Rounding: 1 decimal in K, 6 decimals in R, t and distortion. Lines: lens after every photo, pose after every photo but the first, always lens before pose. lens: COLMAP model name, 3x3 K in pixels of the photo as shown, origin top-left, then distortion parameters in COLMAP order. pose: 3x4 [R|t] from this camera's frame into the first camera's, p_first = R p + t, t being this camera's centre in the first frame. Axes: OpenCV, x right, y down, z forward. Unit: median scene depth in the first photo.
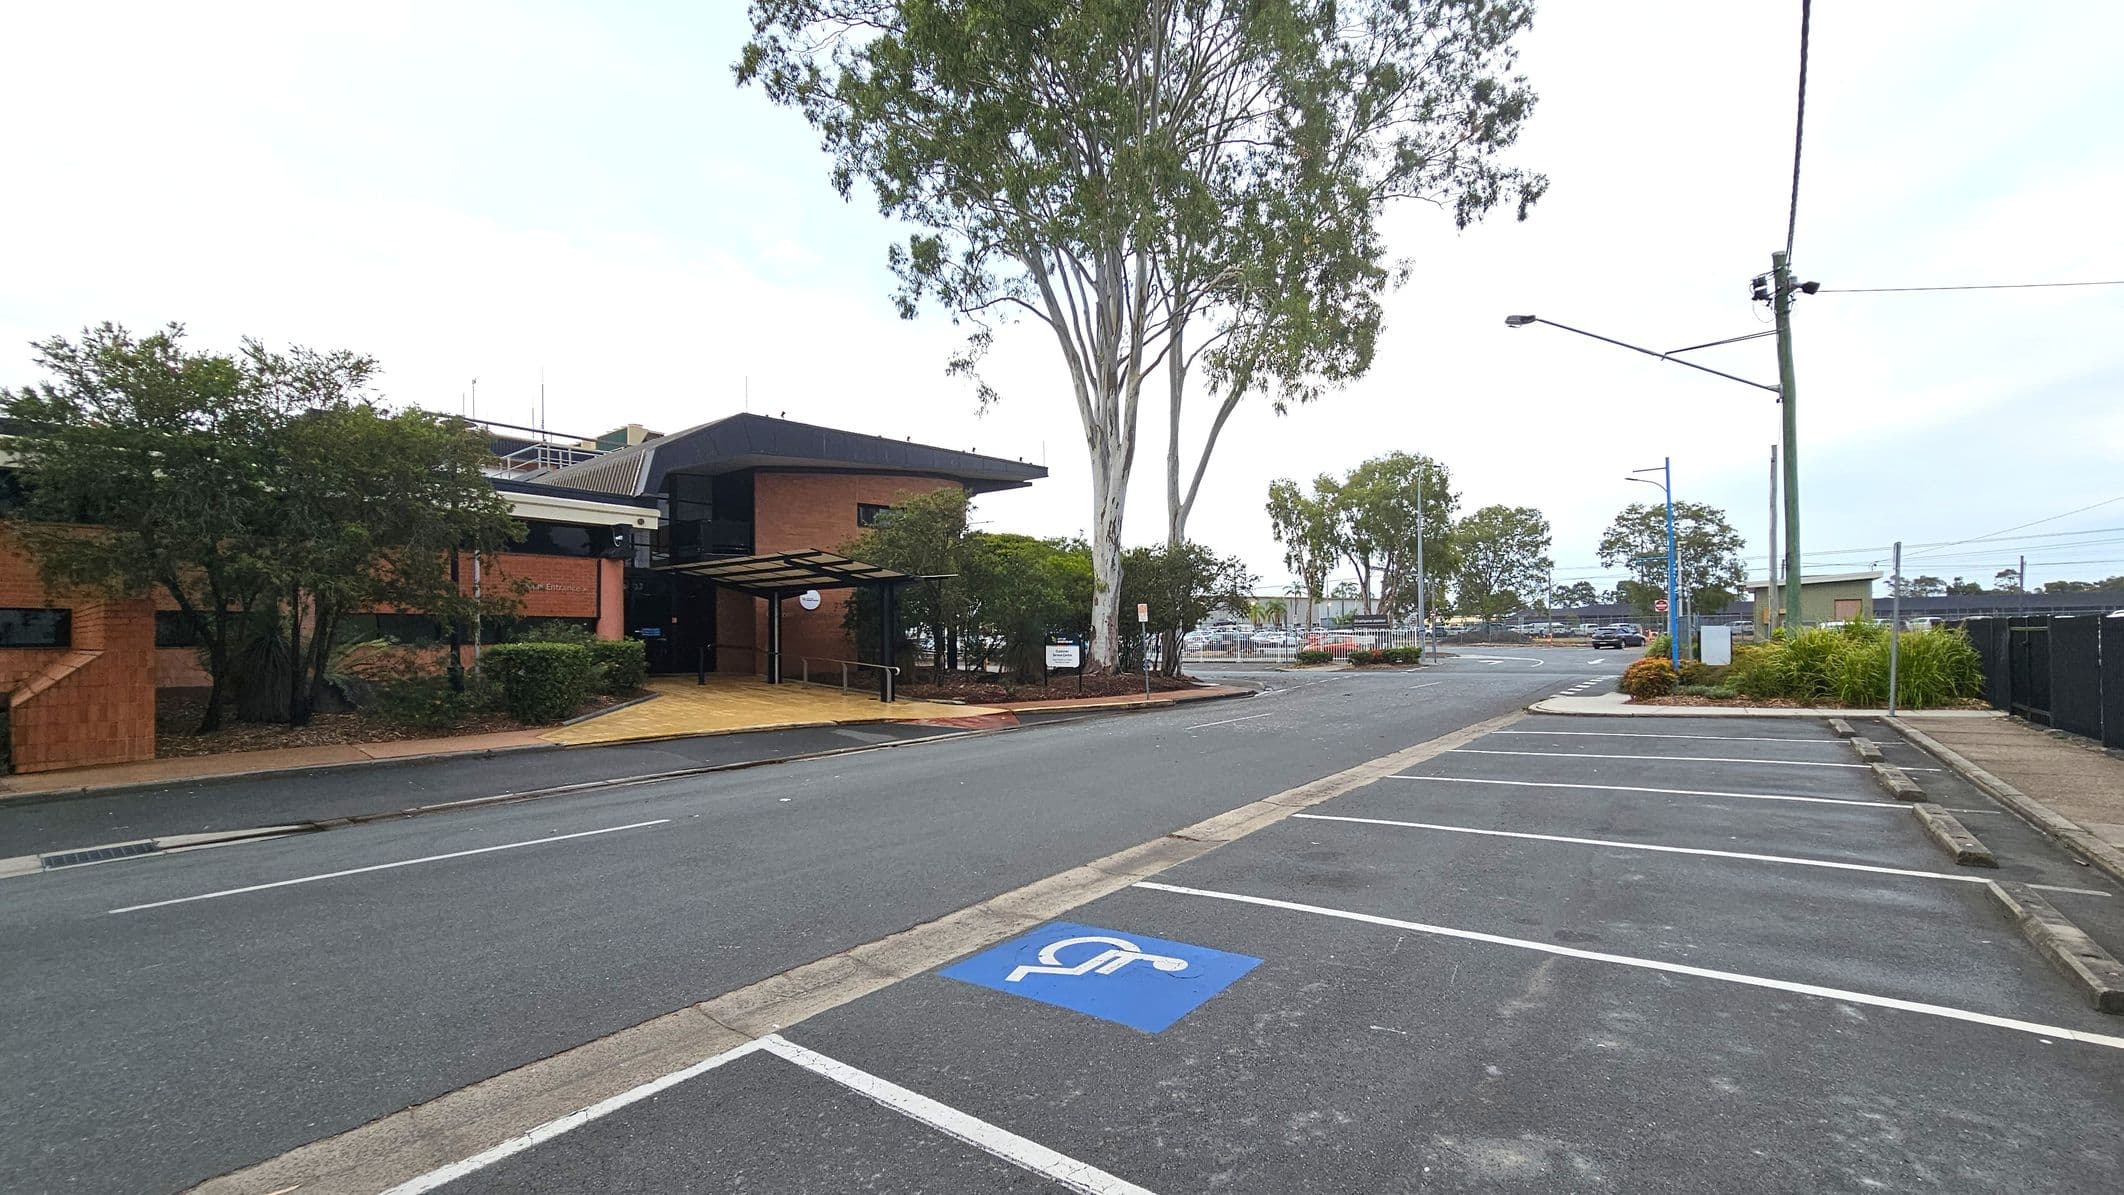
lens RADIAL K [[870.4, 0, 1071.0], [0, 870.4, 612.5], [0, 0, 1]] dist [-0.001317, -0.000408]
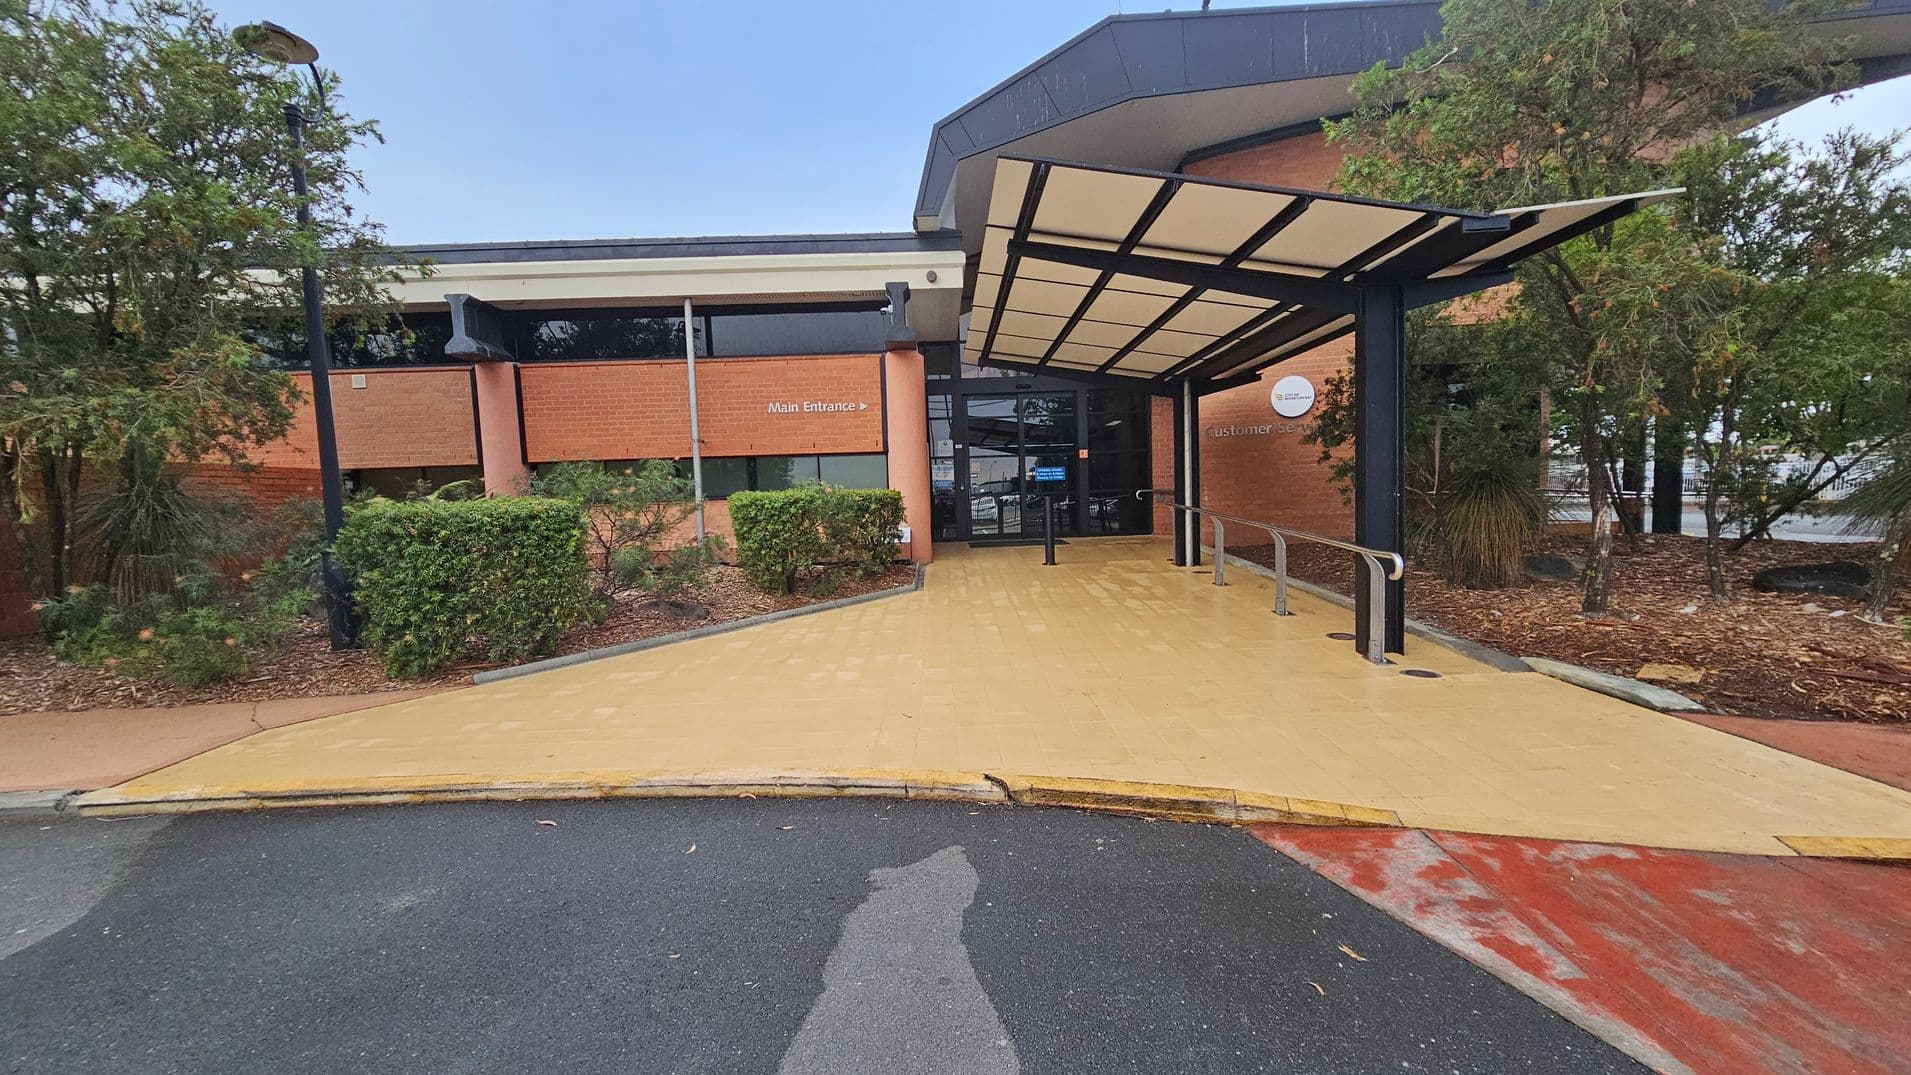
lens RADIAL K [[783.1, 0, 953.0], [0, 783.1, 555.2], [0, 0, 1]] dist [-0.001317, -0.000408]
pose [[0.636500, 0.038124, -0.770334, -0.076353], [0.055377, 0.993941, 0.094947, 0.024281], [0.769286, -0.103092, 0.630532, 0.594360]]
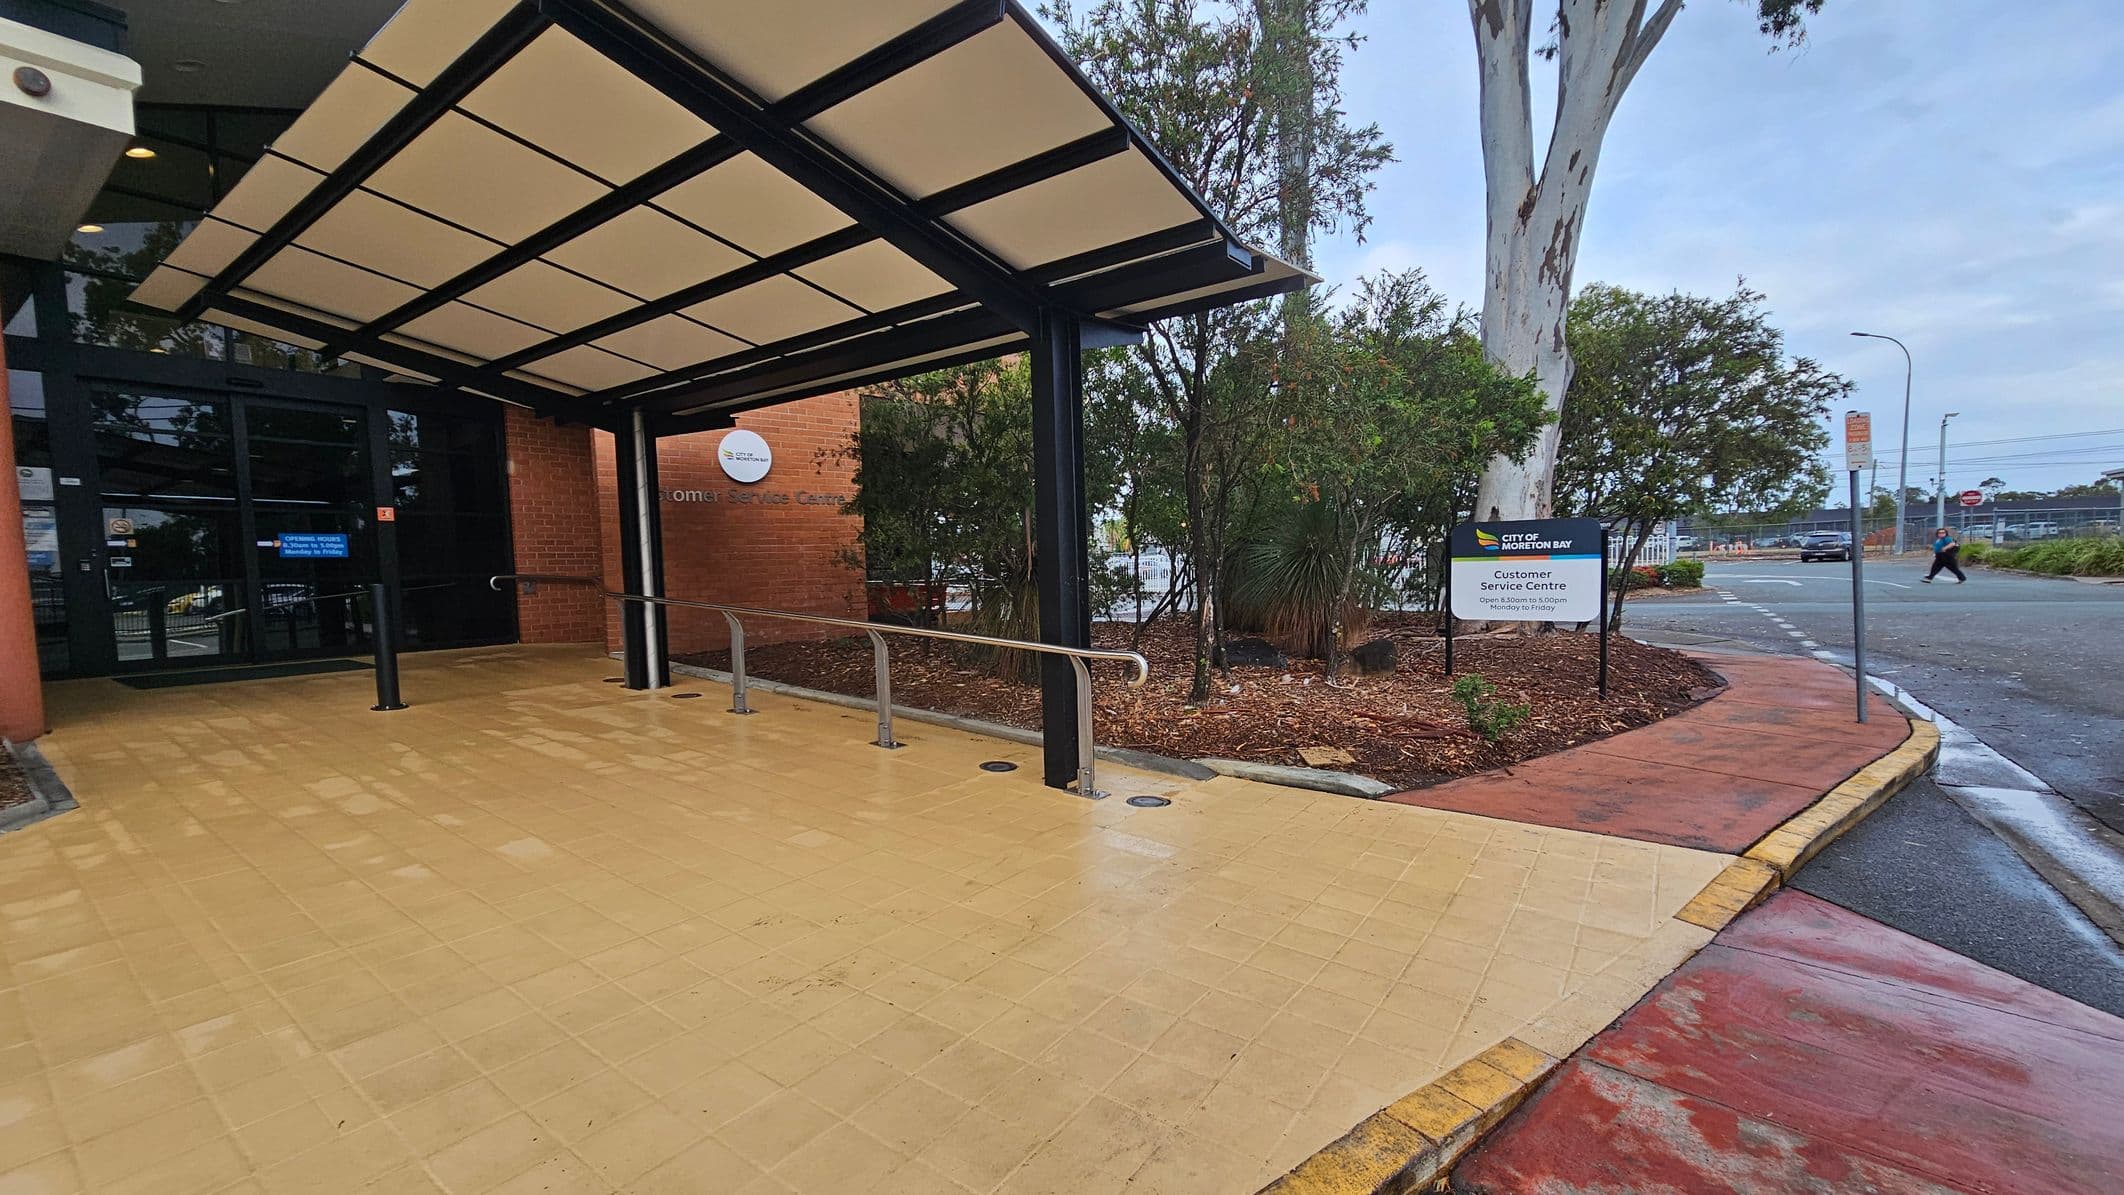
lens RADIAL K [[870.4, 0, 1060.7], [0, 870.4, 620.2], [0, 0, 1]] dist [-0.001317, -0.000408]
pose [[0.998589, -0.021535, 0.048534, -0.191671], [0.017033, 0.995675, 0.091331, 0.026977], [-0.050291, -0.090375, 0.994637, 0.642165]]
